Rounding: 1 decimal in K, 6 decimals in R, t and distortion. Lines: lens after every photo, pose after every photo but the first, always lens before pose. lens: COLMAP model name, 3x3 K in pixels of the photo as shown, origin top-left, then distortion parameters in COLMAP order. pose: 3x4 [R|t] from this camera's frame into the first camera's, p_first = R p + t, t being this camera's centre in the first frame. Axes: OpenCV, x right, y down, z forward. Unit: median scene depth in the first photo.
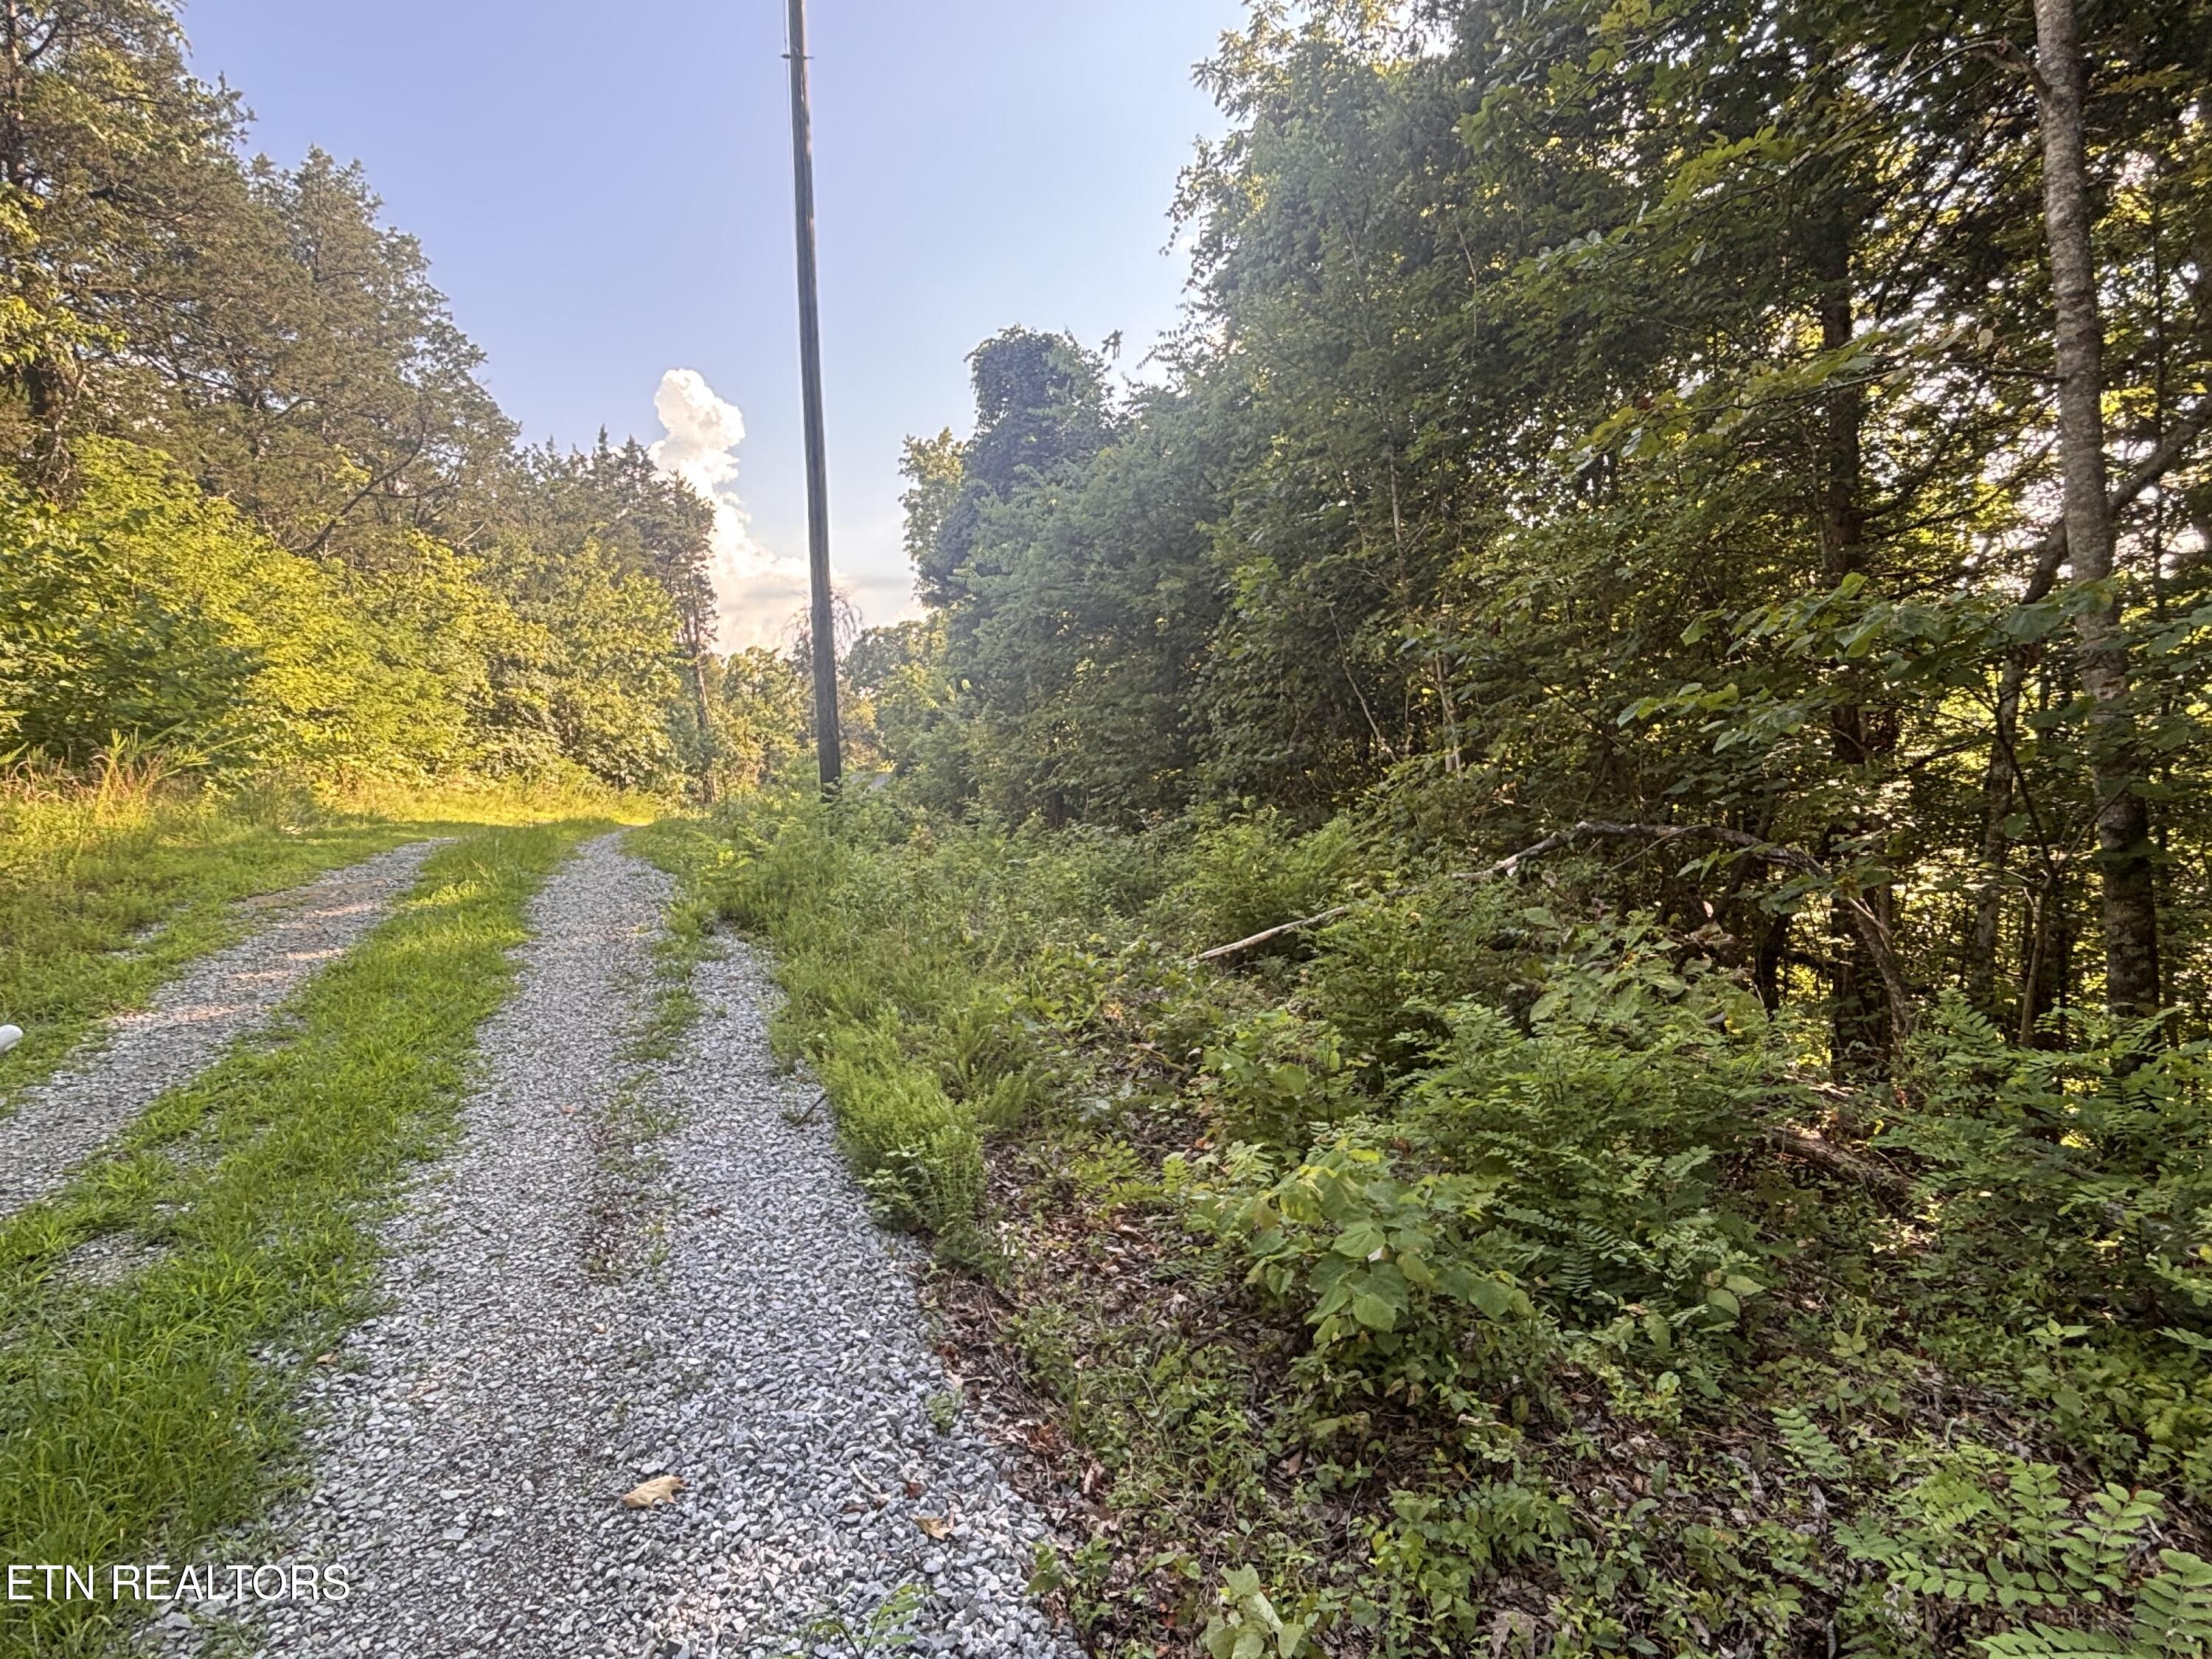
lens RADIAL K [[1214.8, 0, 1115.9], [0, 1214.8, 824.2], [0, 0, 1]] dist [0.003032, 0.000221]
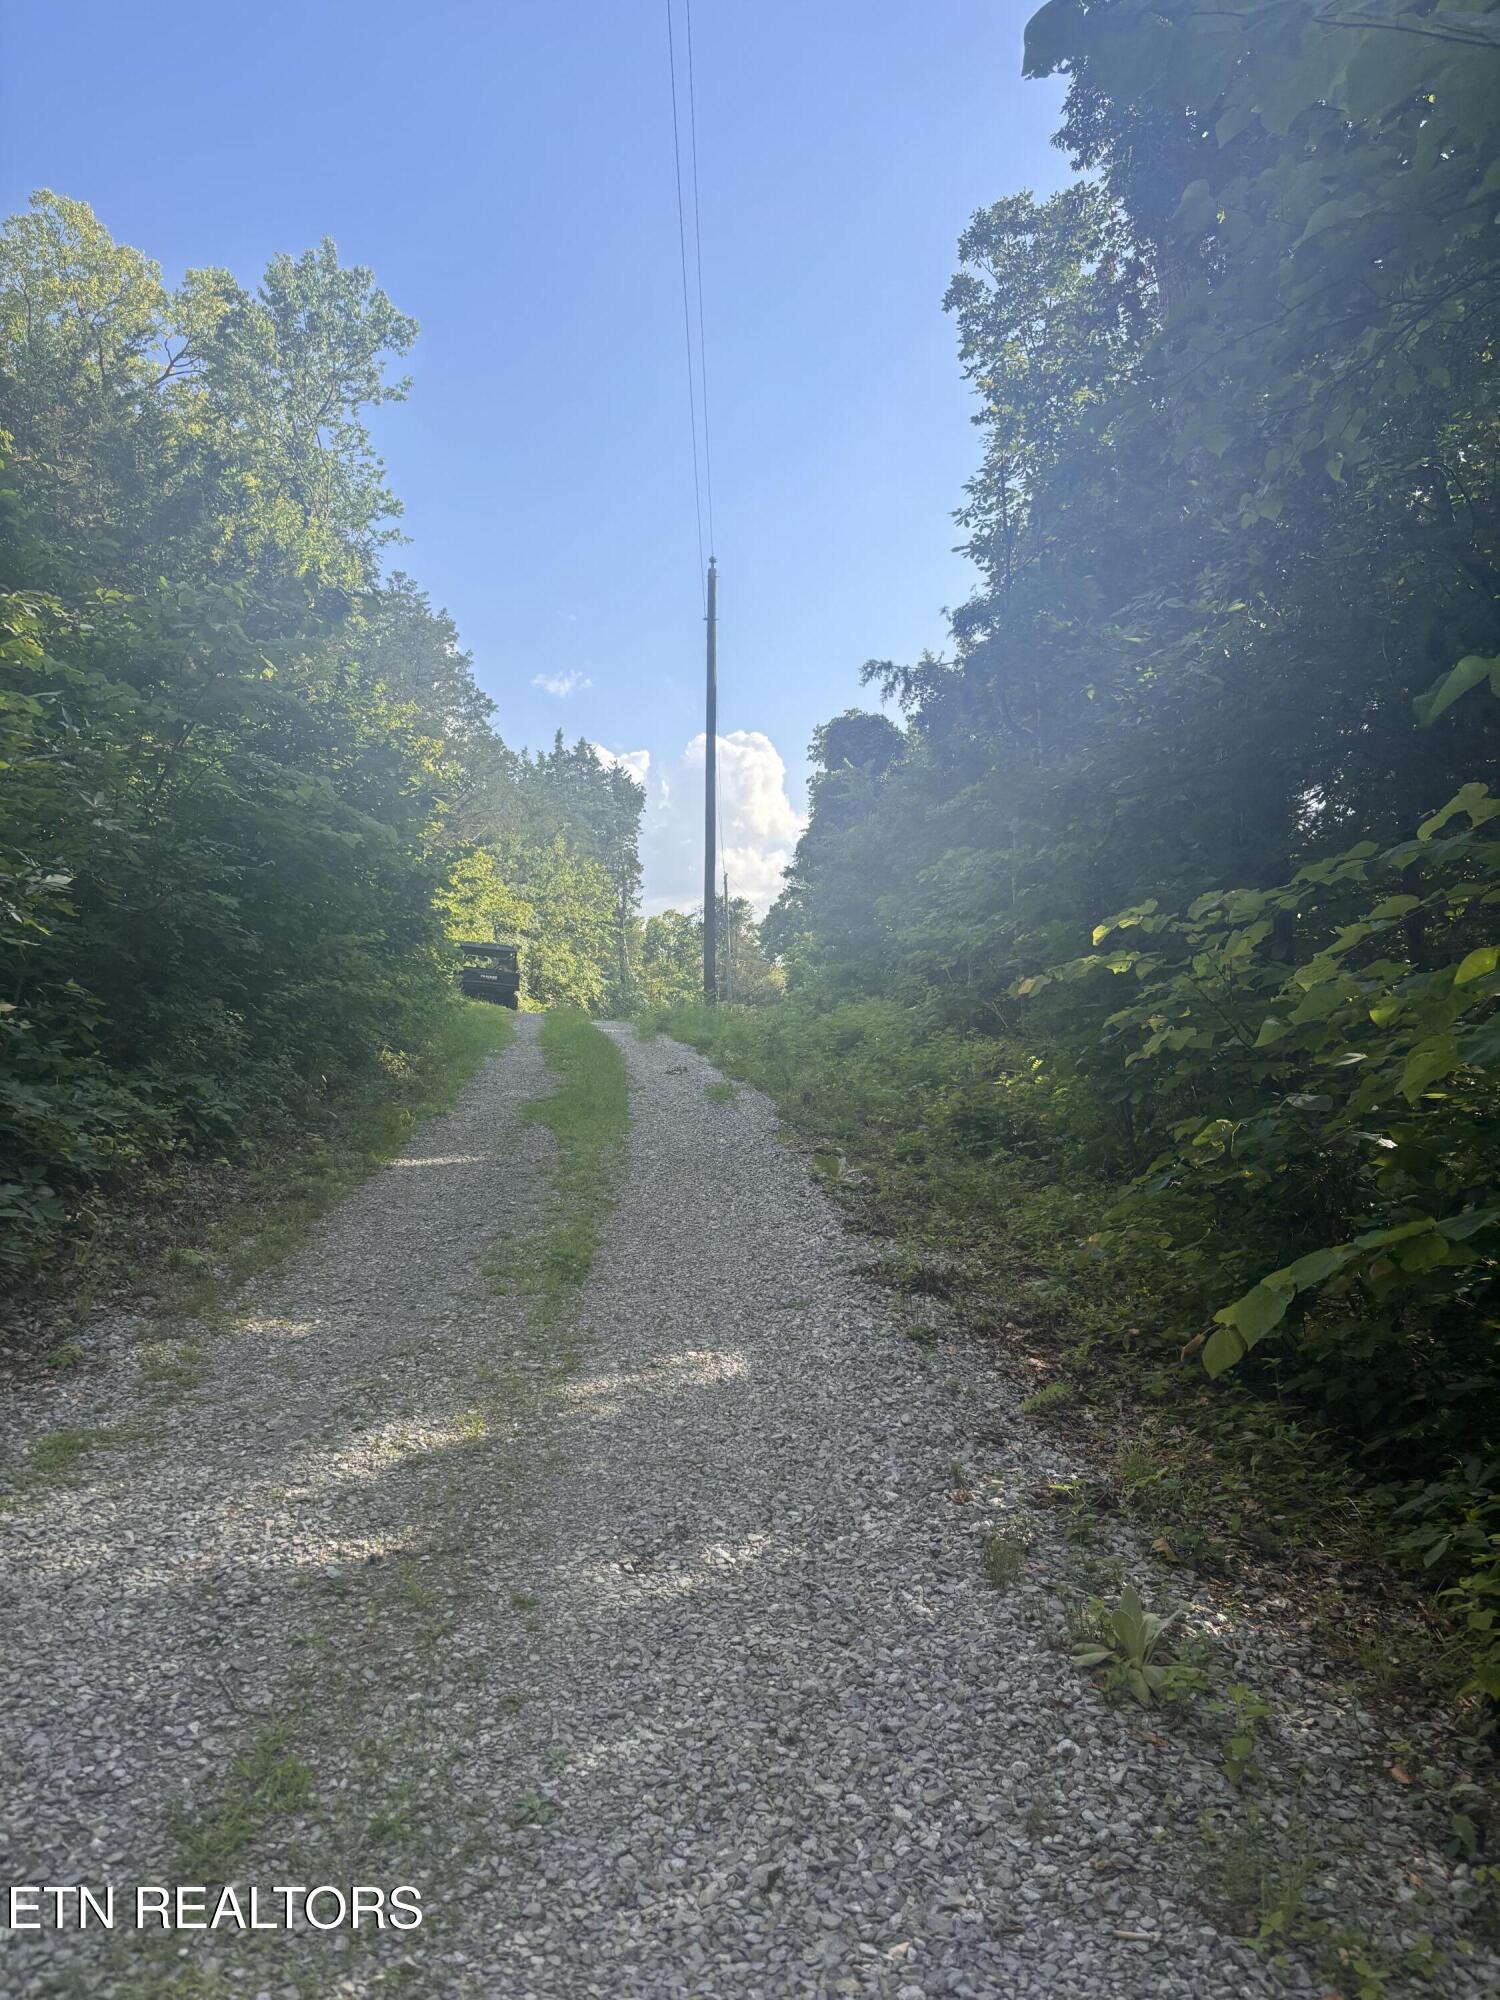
lens RADIAL K [[1515.1, 0, 748.8], [0, 1515.1, 997.6], [0, 0, 1]] dist [0.005084, -0.000444]
pose [[0.972089, 0.030407, -0.232632, 0.110694], [-0.050229, 0.995548, -0.079762, 0.043695], [0.229171, 0.089220, 0.969289, -0.373141]]
